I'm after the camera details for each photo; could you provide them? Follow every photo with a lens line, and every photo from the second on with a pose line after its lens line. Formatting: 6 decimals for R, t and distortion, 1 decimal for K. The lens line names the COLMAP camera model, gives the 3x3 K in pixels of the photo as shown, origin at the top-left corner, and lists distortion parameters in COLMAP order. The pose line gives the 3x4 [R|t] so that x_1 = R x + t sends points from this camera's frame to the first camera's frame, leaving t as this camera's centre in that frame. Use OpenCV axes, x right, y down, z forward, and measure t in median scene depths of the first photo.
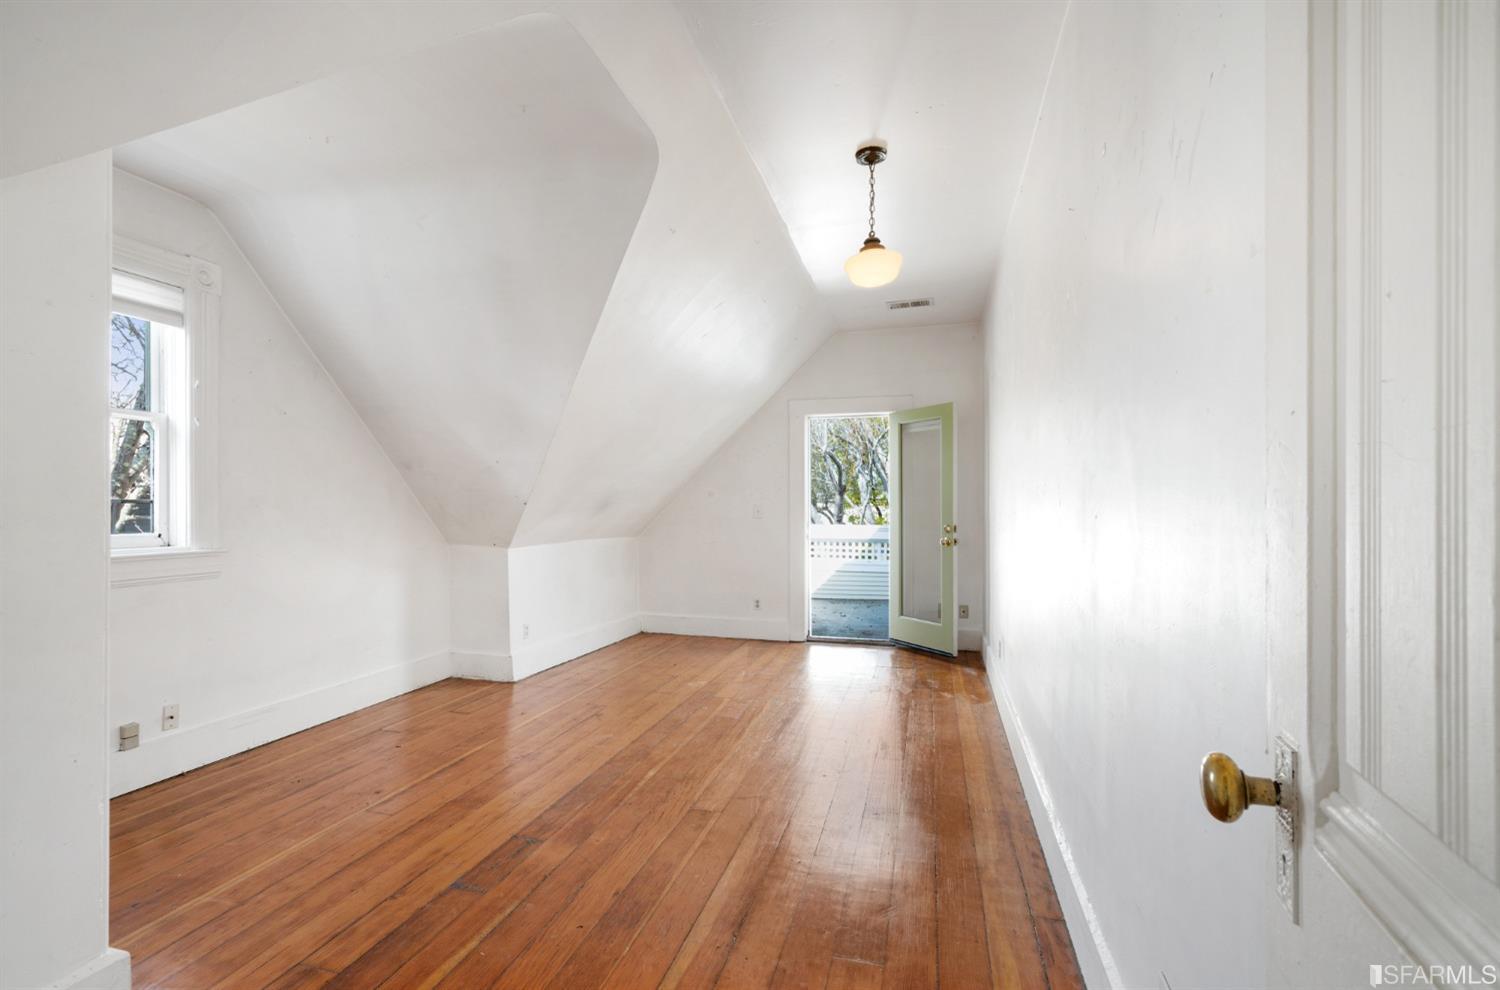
lens RADIAL K [[654.6, 0, 750.0], [0, 654.6, 495.0], [0, 0, 1]] dist [-0.000730, 0.000087]
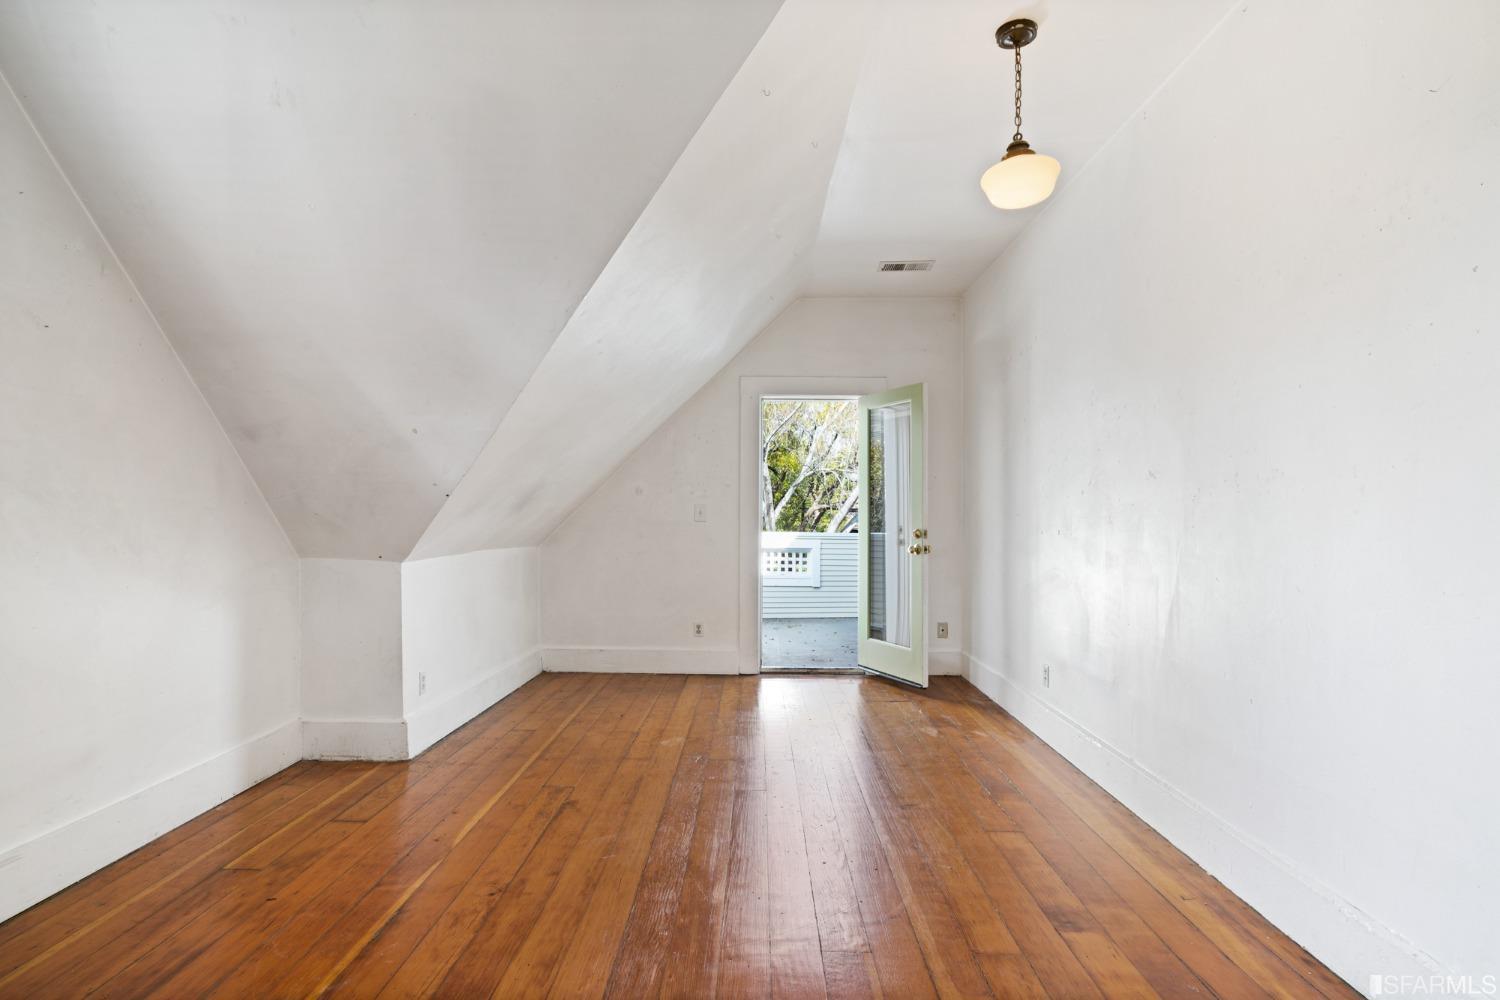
lens RADIAL K [[720.4, 0, 746.6], [0, 720.4, 484.3], [0, 0, 1]] dist [0.004306, 0.000301]
pose [[0.968921, 0.013974, 0.246977, -0.210008], [-0.007566, 0.999610, -0.026876, 0.018523], [-0.247256, 0.024172, 0.968649, 0.184873]]
